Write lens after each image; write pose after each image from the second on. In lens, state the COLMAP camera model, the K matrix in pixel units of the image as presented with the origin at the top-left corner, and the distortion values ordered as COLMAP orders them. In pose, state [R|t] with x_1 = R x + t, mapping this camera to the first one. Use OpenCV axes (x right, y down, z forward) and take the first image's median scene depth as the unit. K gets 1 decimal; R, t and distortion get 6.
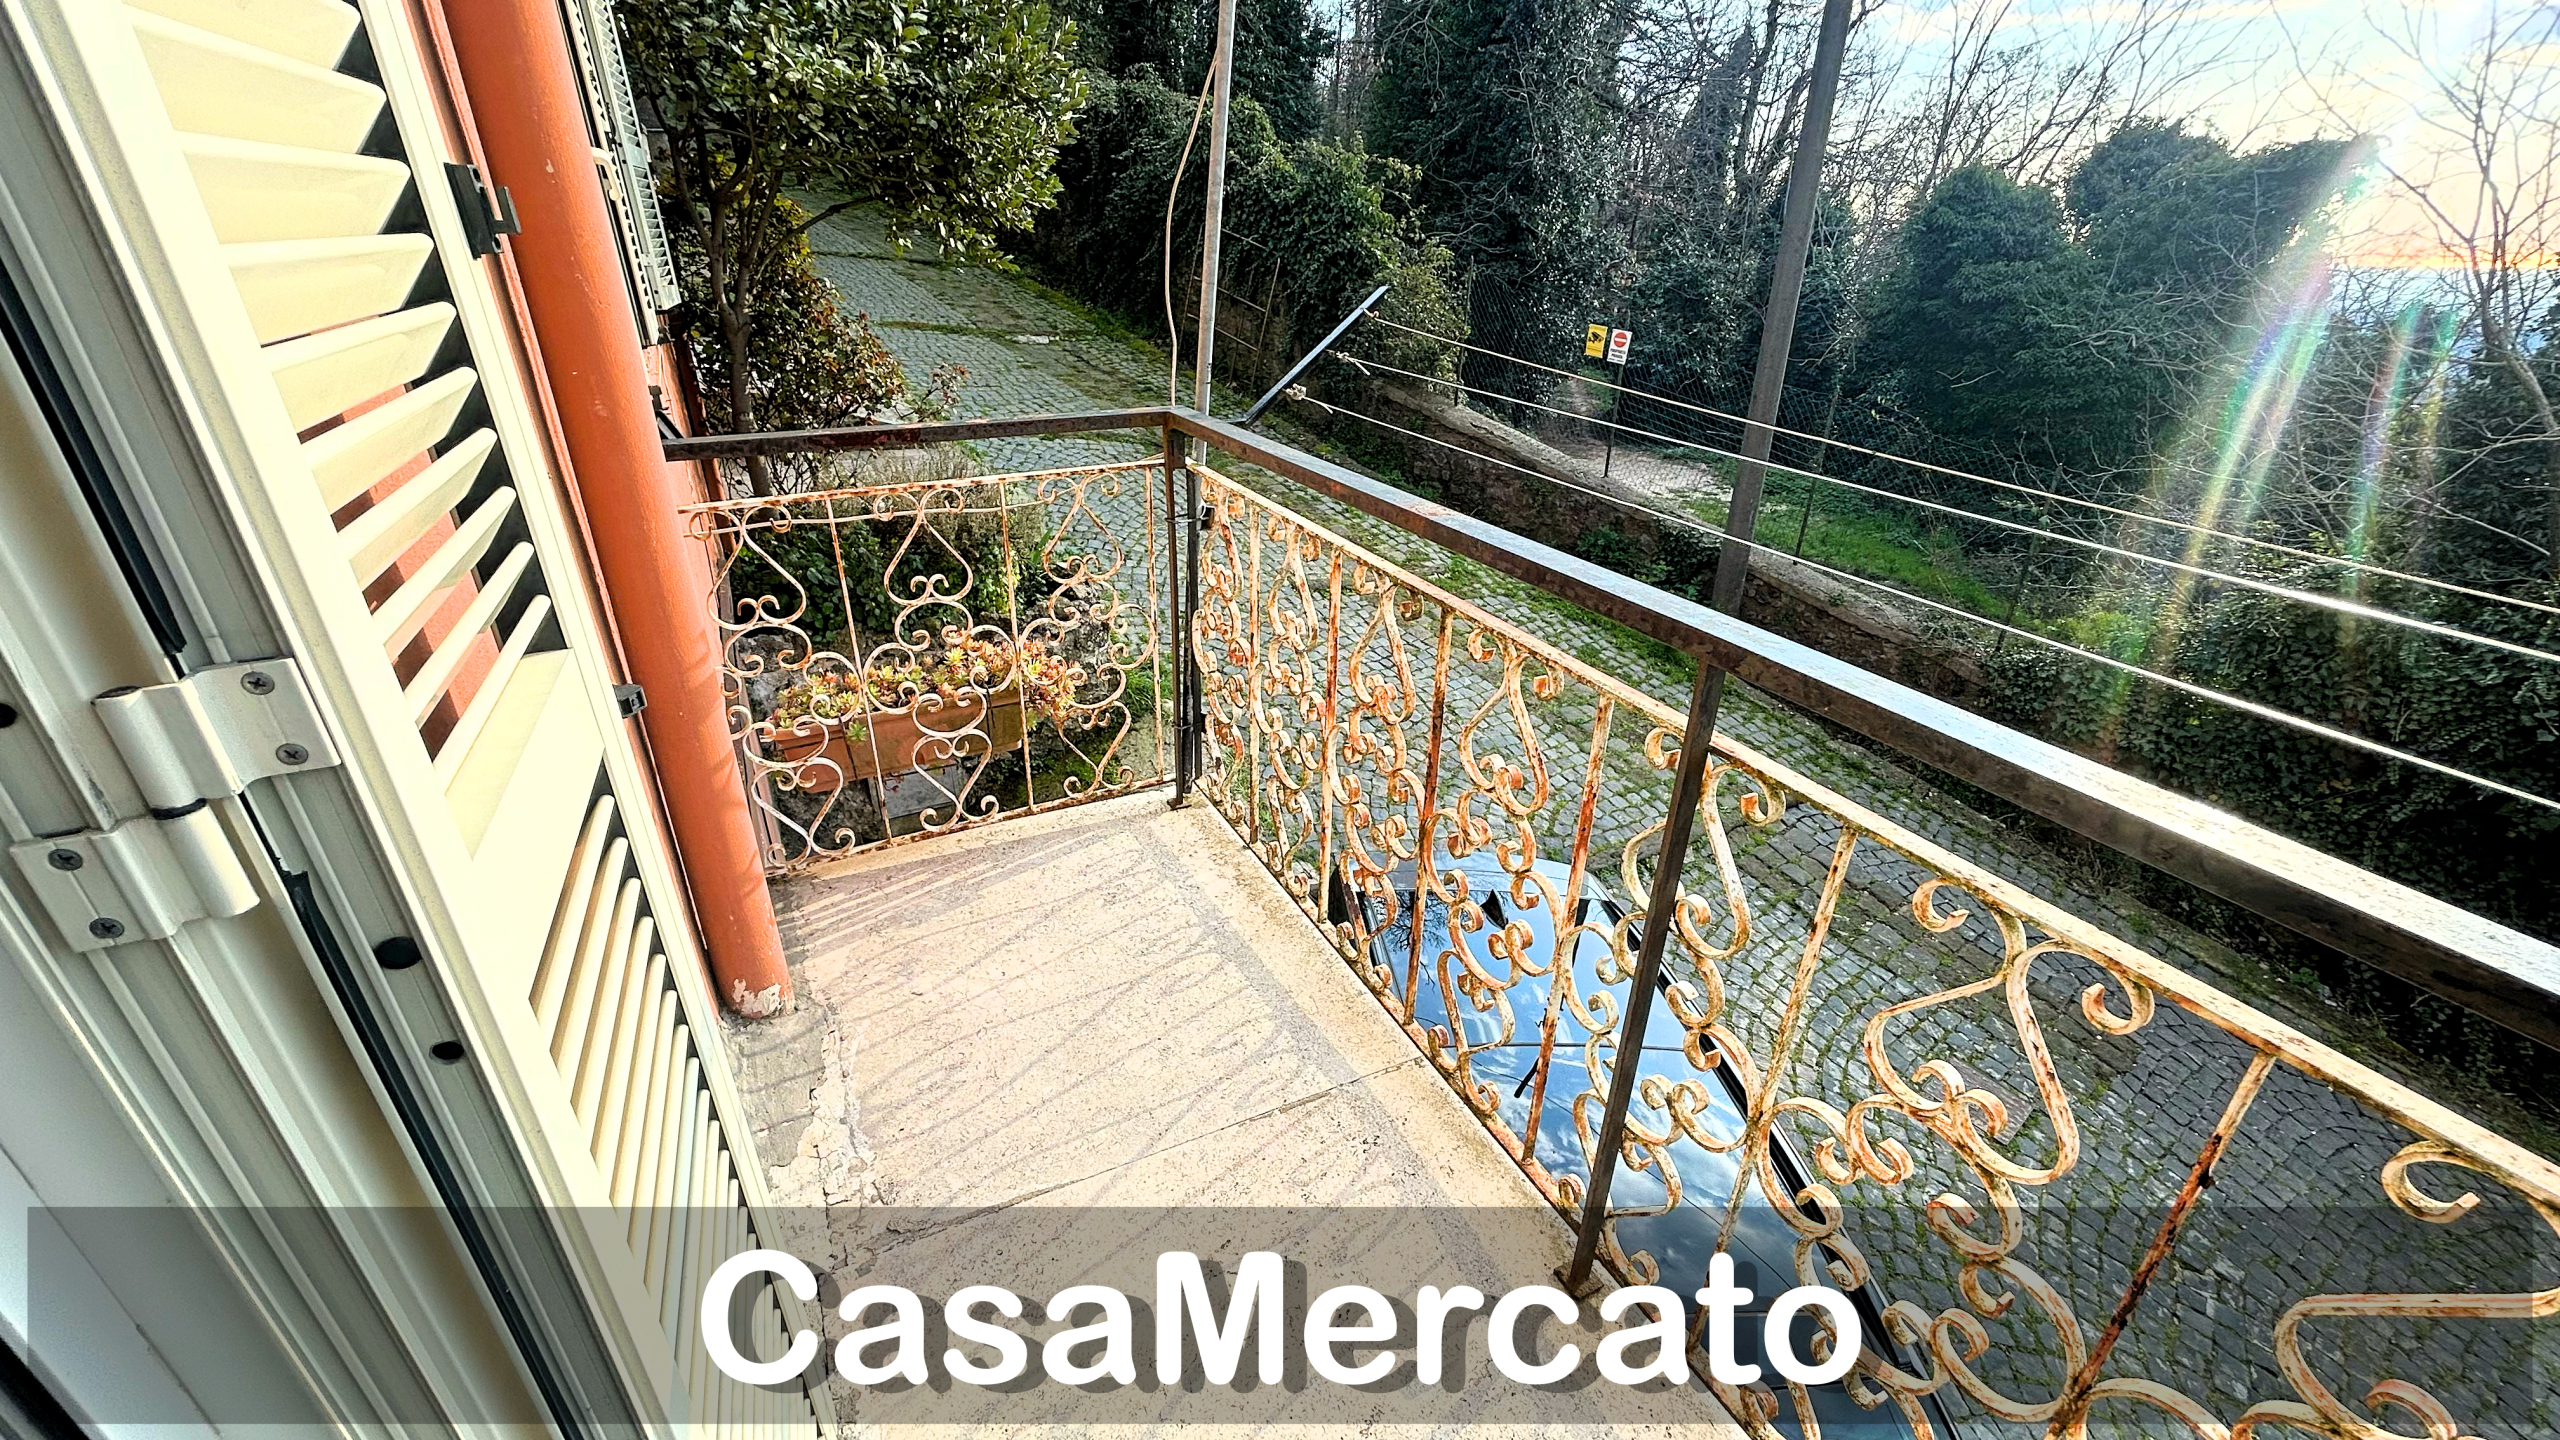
lens RADIAL K [[1025.6, 0, 1270.1], [0, 1025.6, 714.4], [0, 0, 1]] dist [-0.000389, 0.000115]
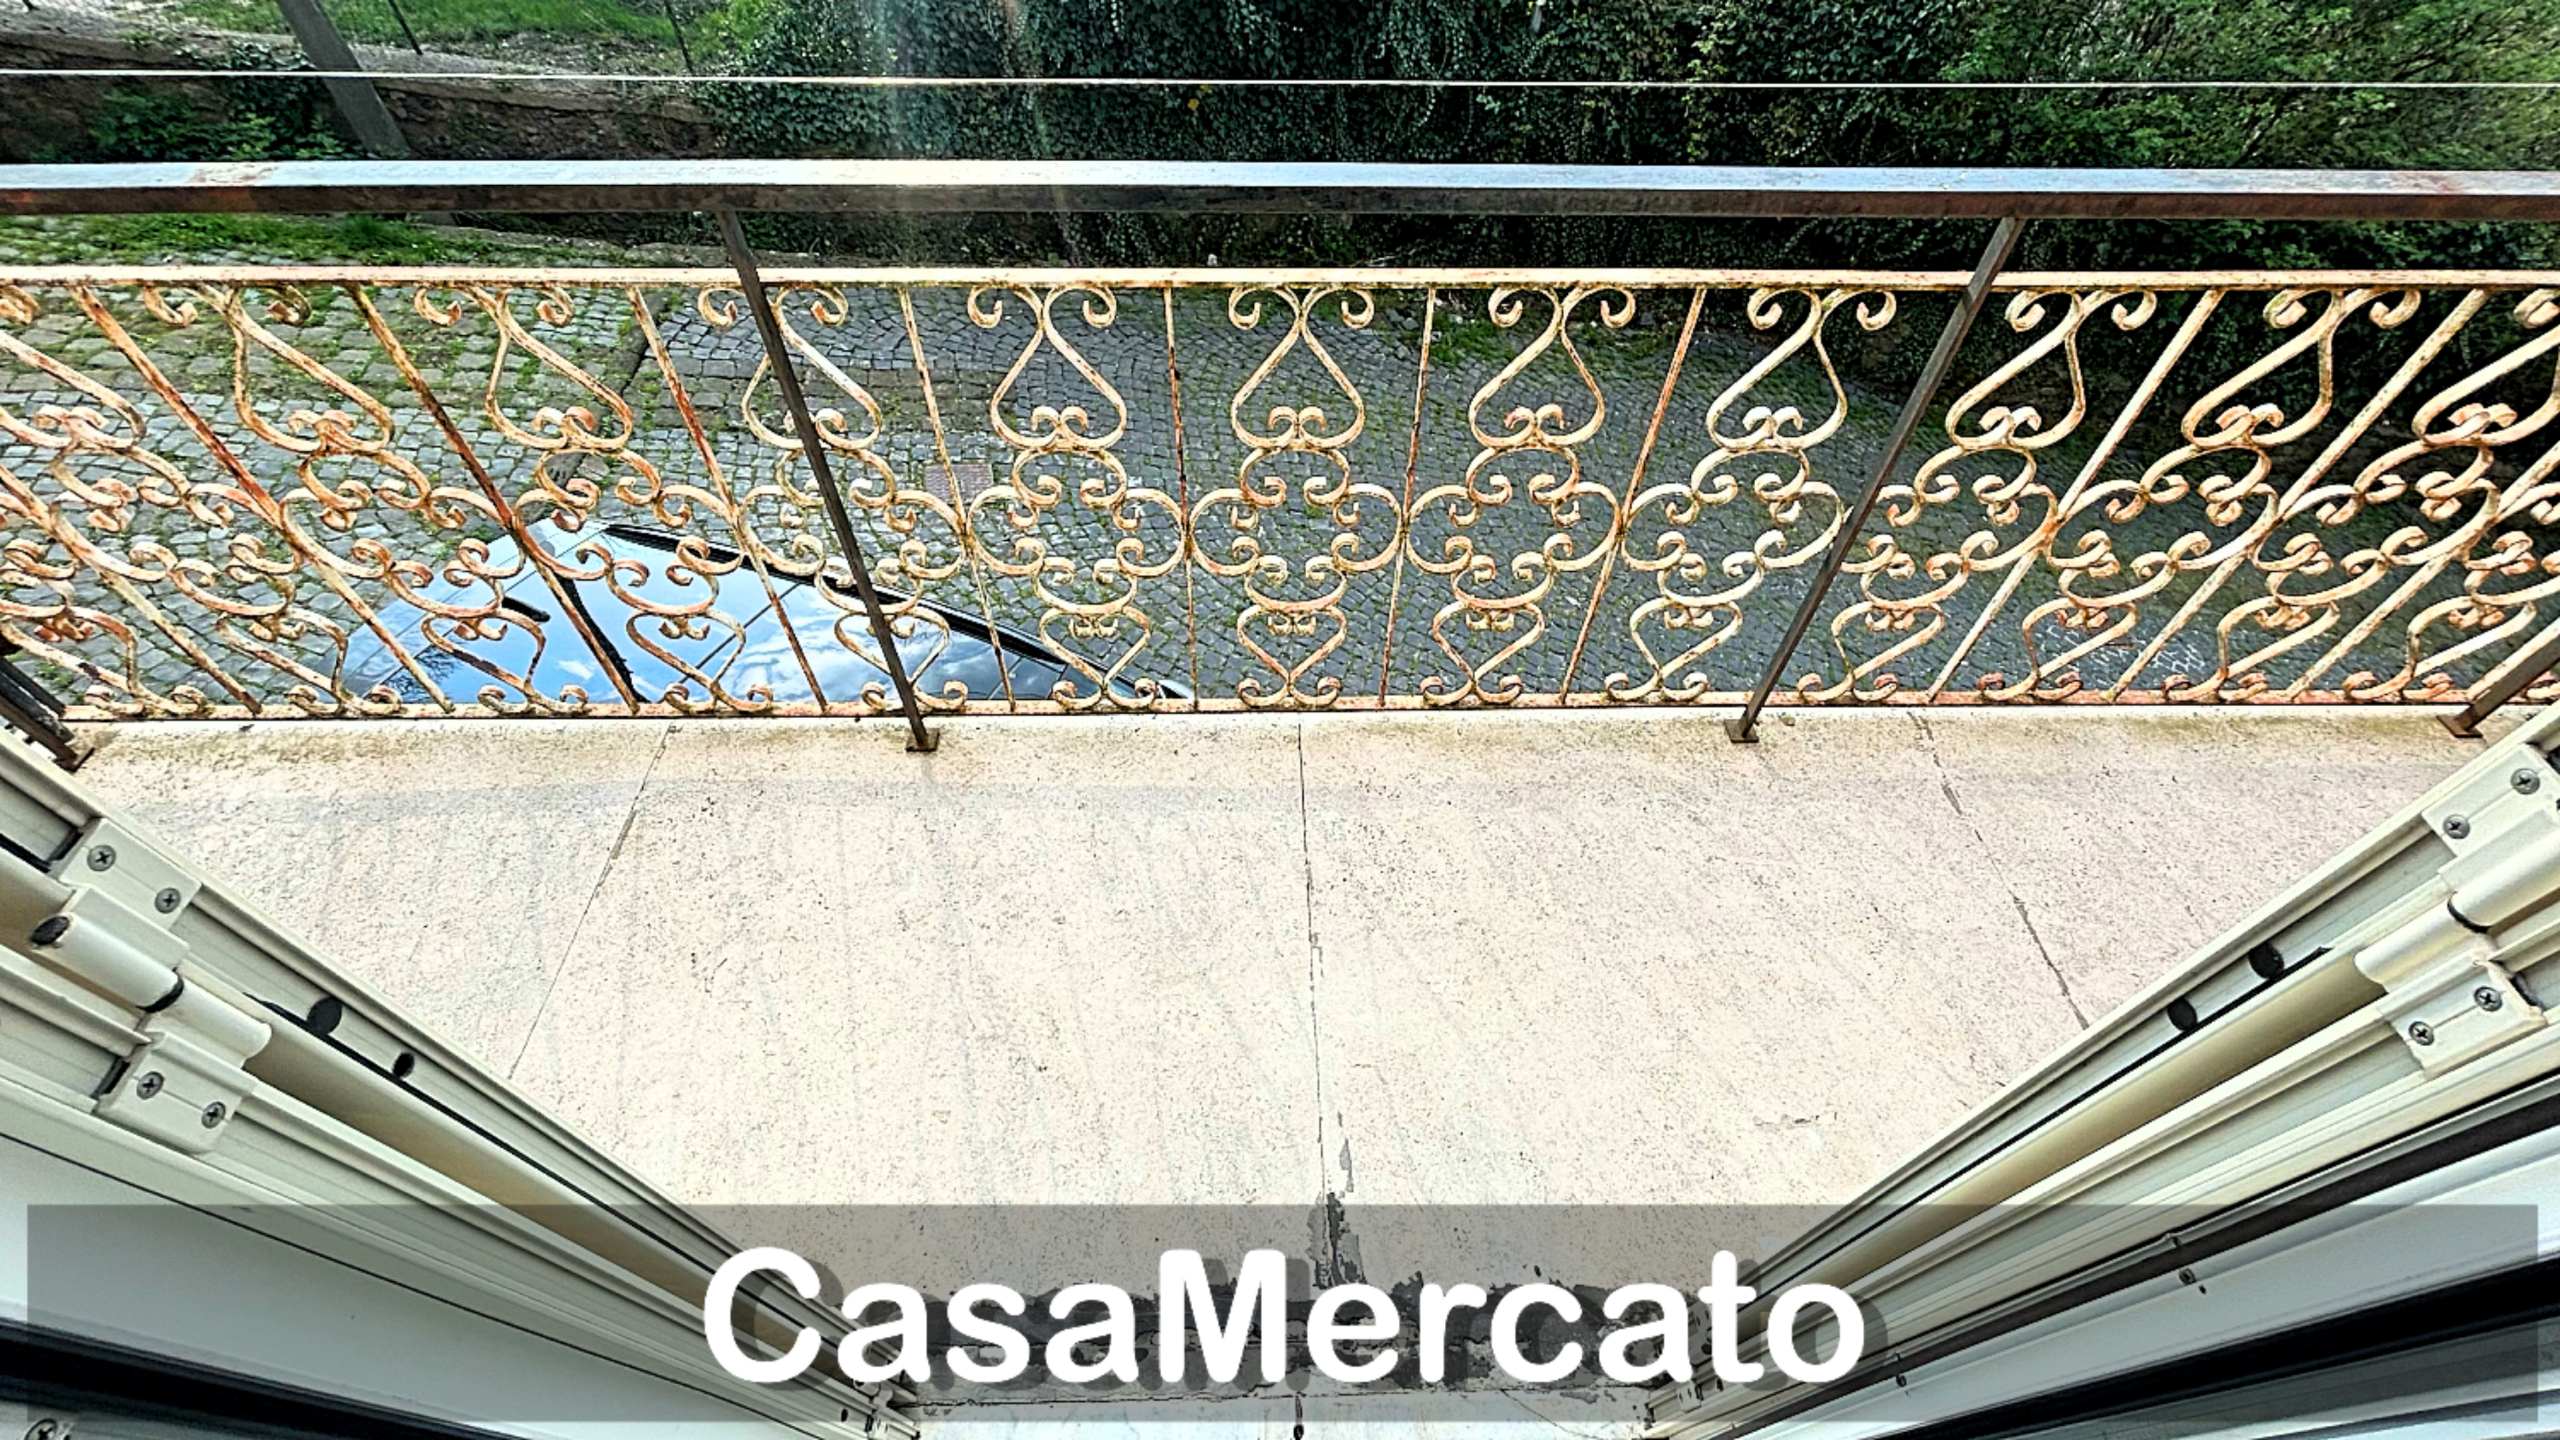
lens RADIAL K [[1084.1, 0, 1273.2], [0, 1084.1, 696.0], [0, 0, 1]] dist [-0.004437, 0.001243]
pose [[0.430446, -0.688817, 0.583306, -0.208345], [0.390957, 0.724755, 0.567348, -0.059051], [-0.813553, -0.016165, 0.581266, -0.095760]]
